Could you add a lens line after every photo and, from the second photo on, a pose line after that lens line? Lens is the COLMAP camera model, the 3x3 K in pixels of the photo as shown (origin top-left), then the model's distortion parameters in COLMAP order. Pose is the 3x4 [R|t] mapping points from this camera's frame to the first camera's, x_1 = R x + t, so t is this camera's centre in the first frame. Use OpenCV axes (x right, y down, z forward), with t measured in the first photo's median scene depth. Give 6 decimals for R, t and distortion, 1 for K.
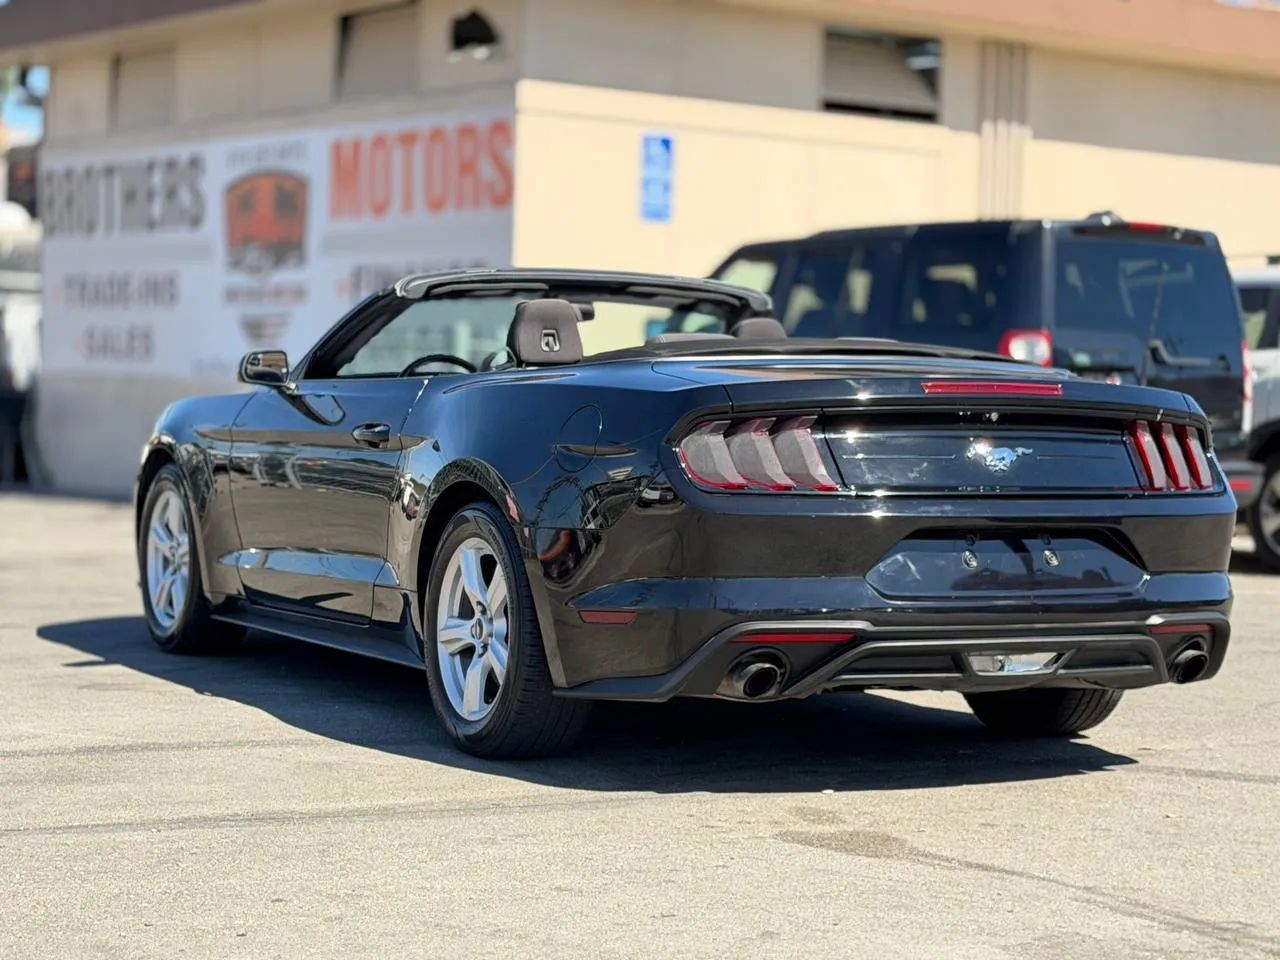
lens RADIAL K [[2551.8, 0, 650.5], [0, 2551.8, 471.5], [0, 0, 1]] dist [0.106450, 0.000000]
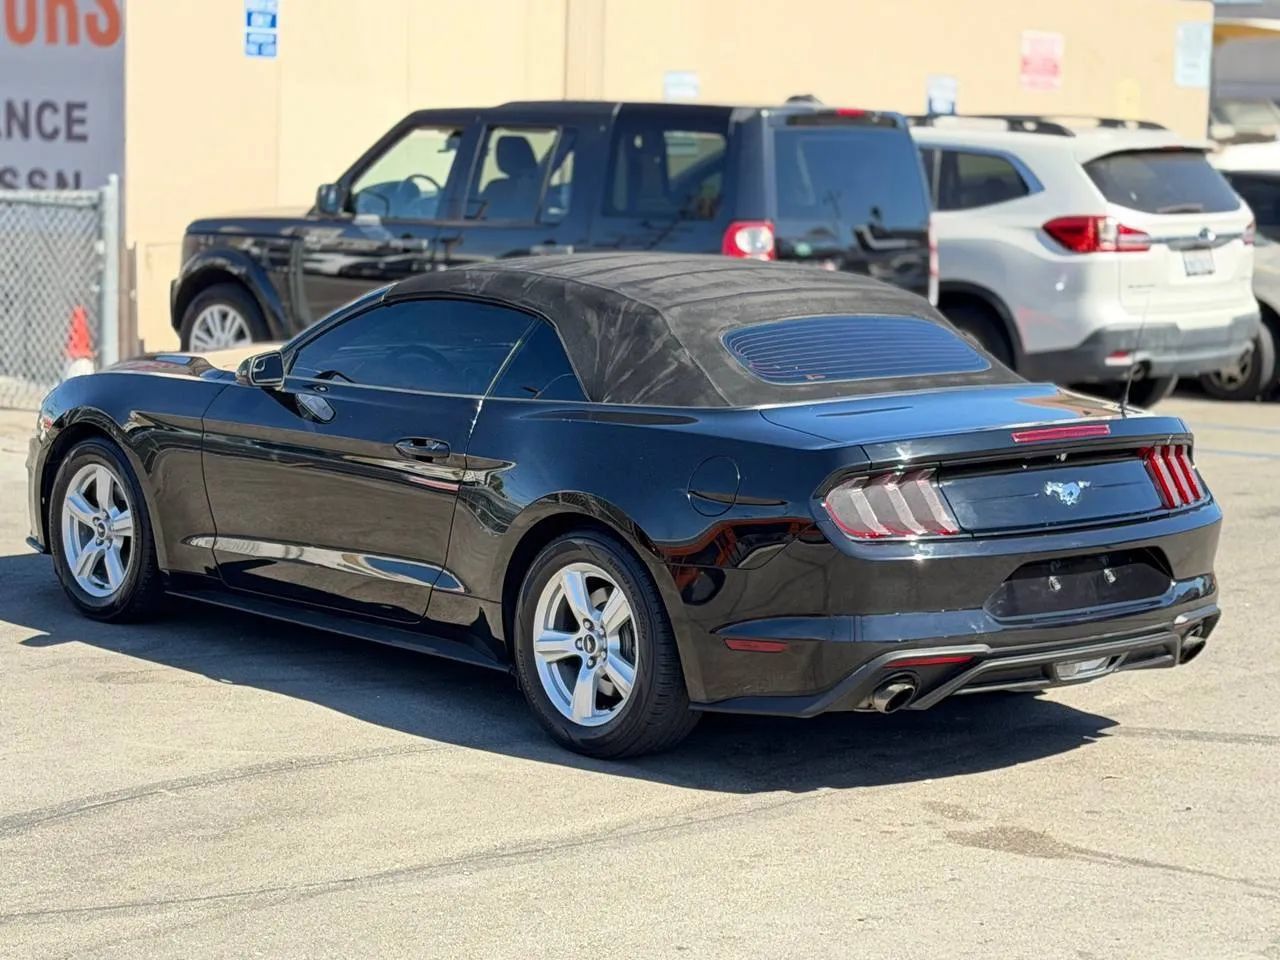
lens RADIAL K [[2816.2, 0, 639.8], [0, 2816.2, 451.1], [0, 0, 1]] dist [0.121339, 0.000000]
pose [[0.973267, -0.032001, 0.227435, -0.322572], [0.012233, 0.996063, 0.087804, -0.129972], [-0.229349, -0.082675, 0.969827, -0.194104]]
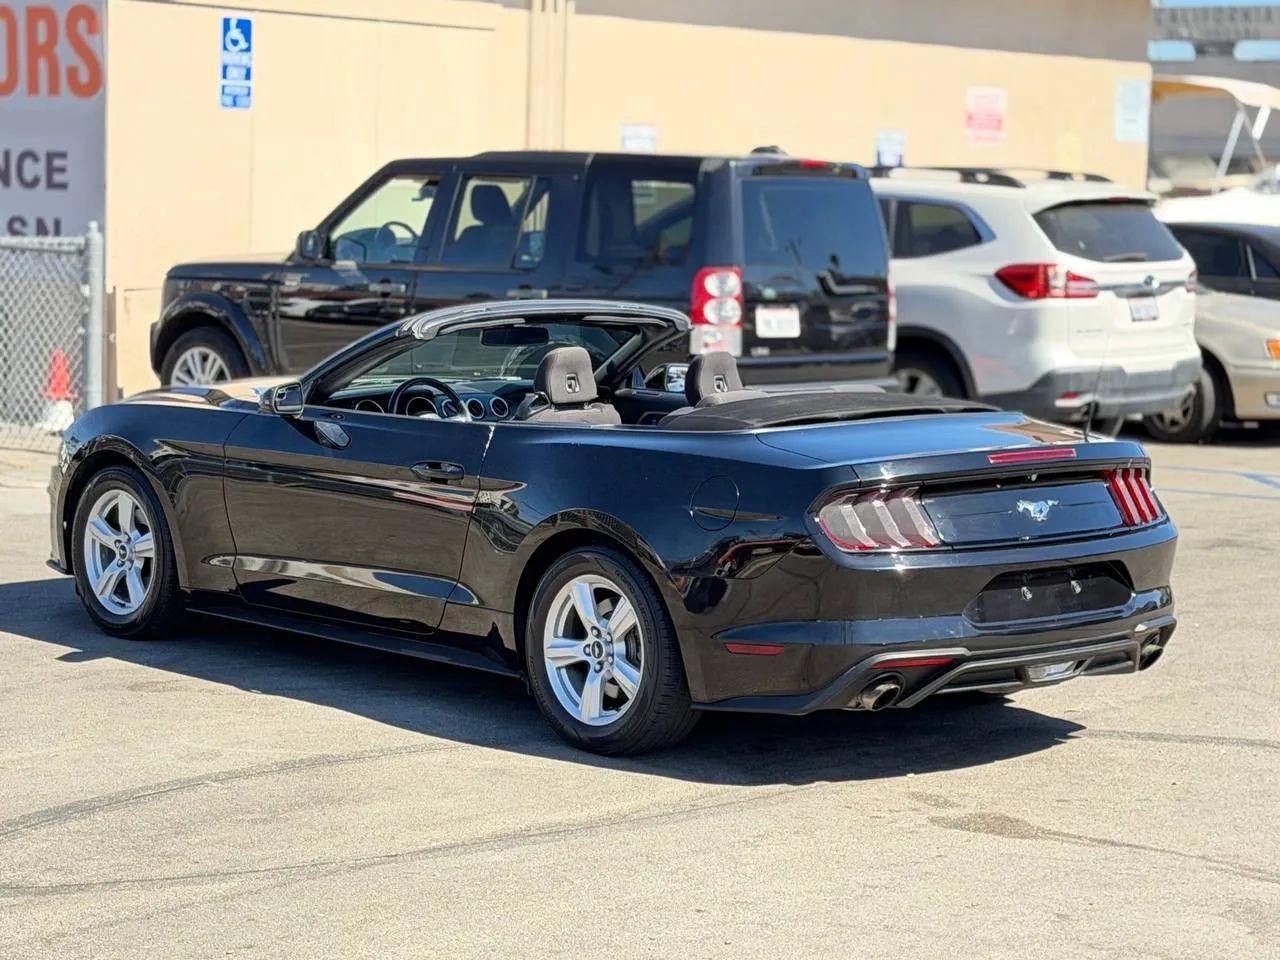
lens RADIAL K [[2816.2, 0, 633.8], [0, 2816.2, 476.5], [0, 0, 1]] dist [0.121339, 0.000000]
pose [[0.968422, -0.028311, 0.247705, -0.377561], [0.009112, 0.996887, 0.078313, -0.124256], [-0.249151, -0.073583, 0.965665, -0.287273]]
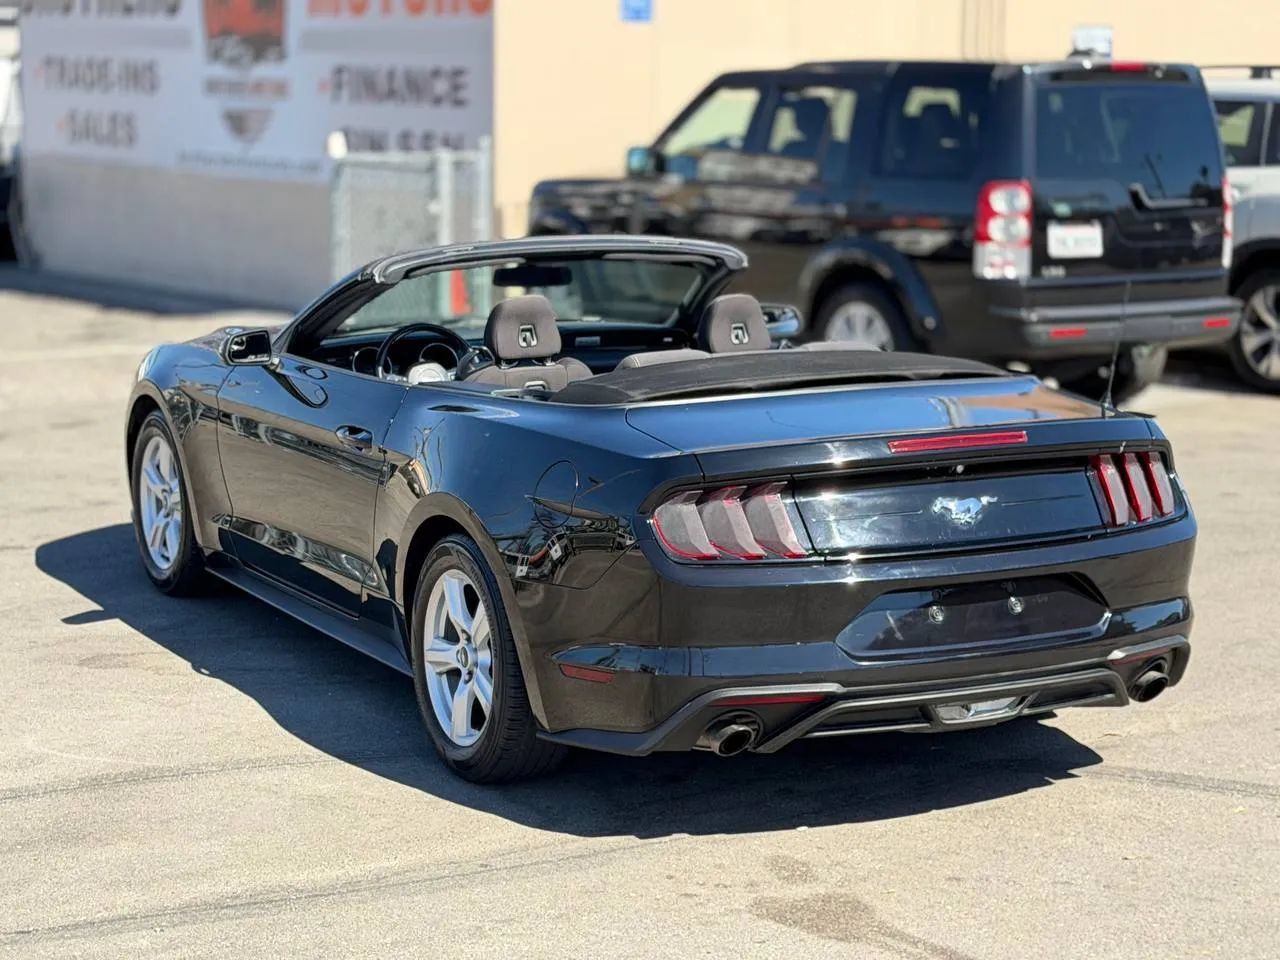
lens RADIAL K [[2551.8, 0, 642.0], [0, 2551.8, 453.9], [0, 0, 1]] dist [0.106450, 0.000000]
pose [[0.999822, -0.018749, -0.001983, 0.008311], [0.018853, 0.993303, 0.113986, -0.136034], [-0.000168, -0.114004, 0.993480, -0.017470]]
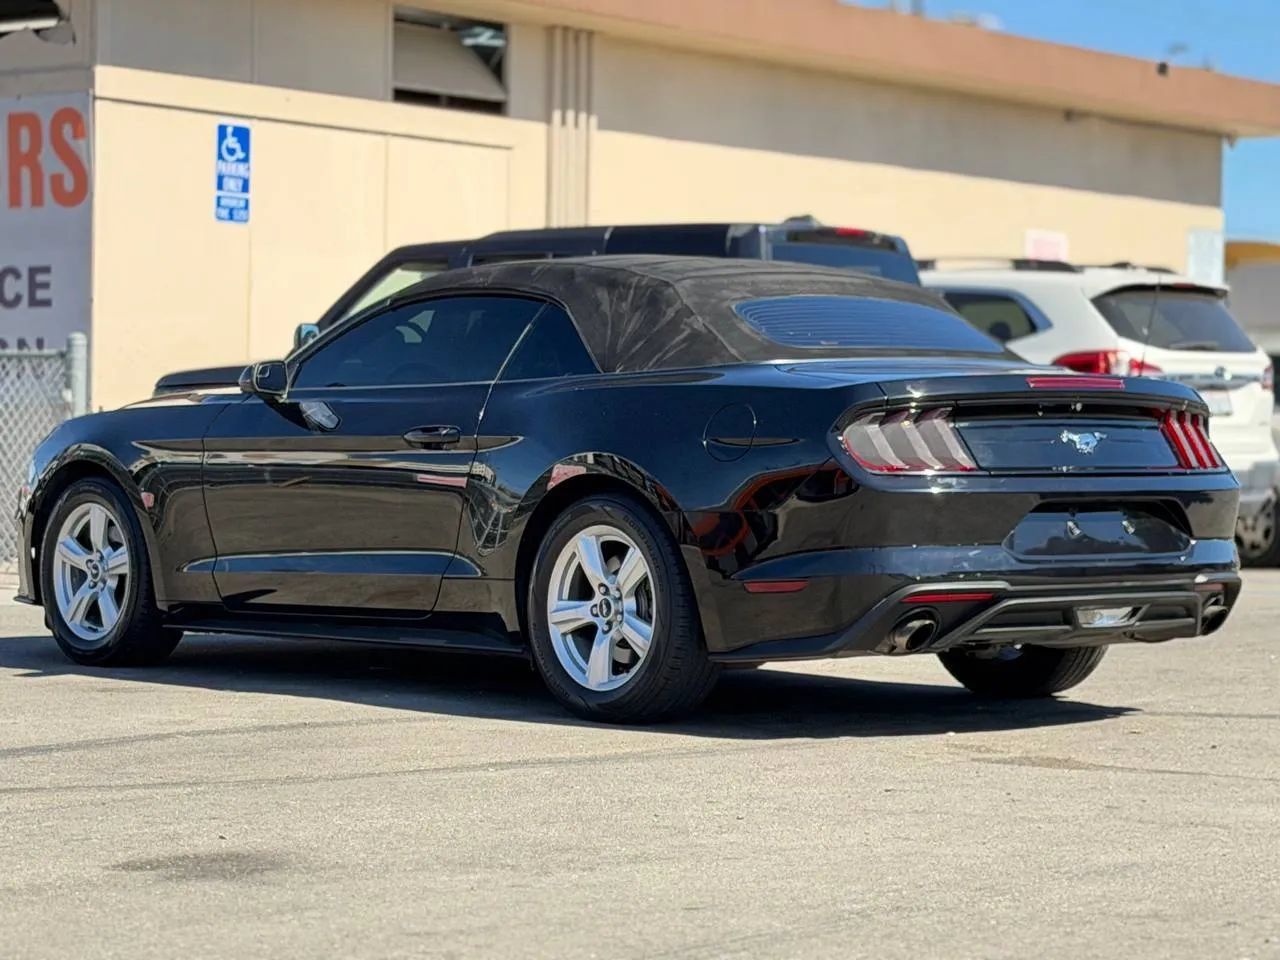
lens RADIAL K [[3062.3, 0, 636.0], [0, 3062.3, 483.7], [0, 0, 1]] dist [0.130557, 0.000000]
pose [[0.971476, -0.020320, 0.236265, -0.365406], [0.022292, 0.999735, -0.005678, 0.015718], [-0.236087, 0.010783, 0.971672, -0.292369]]
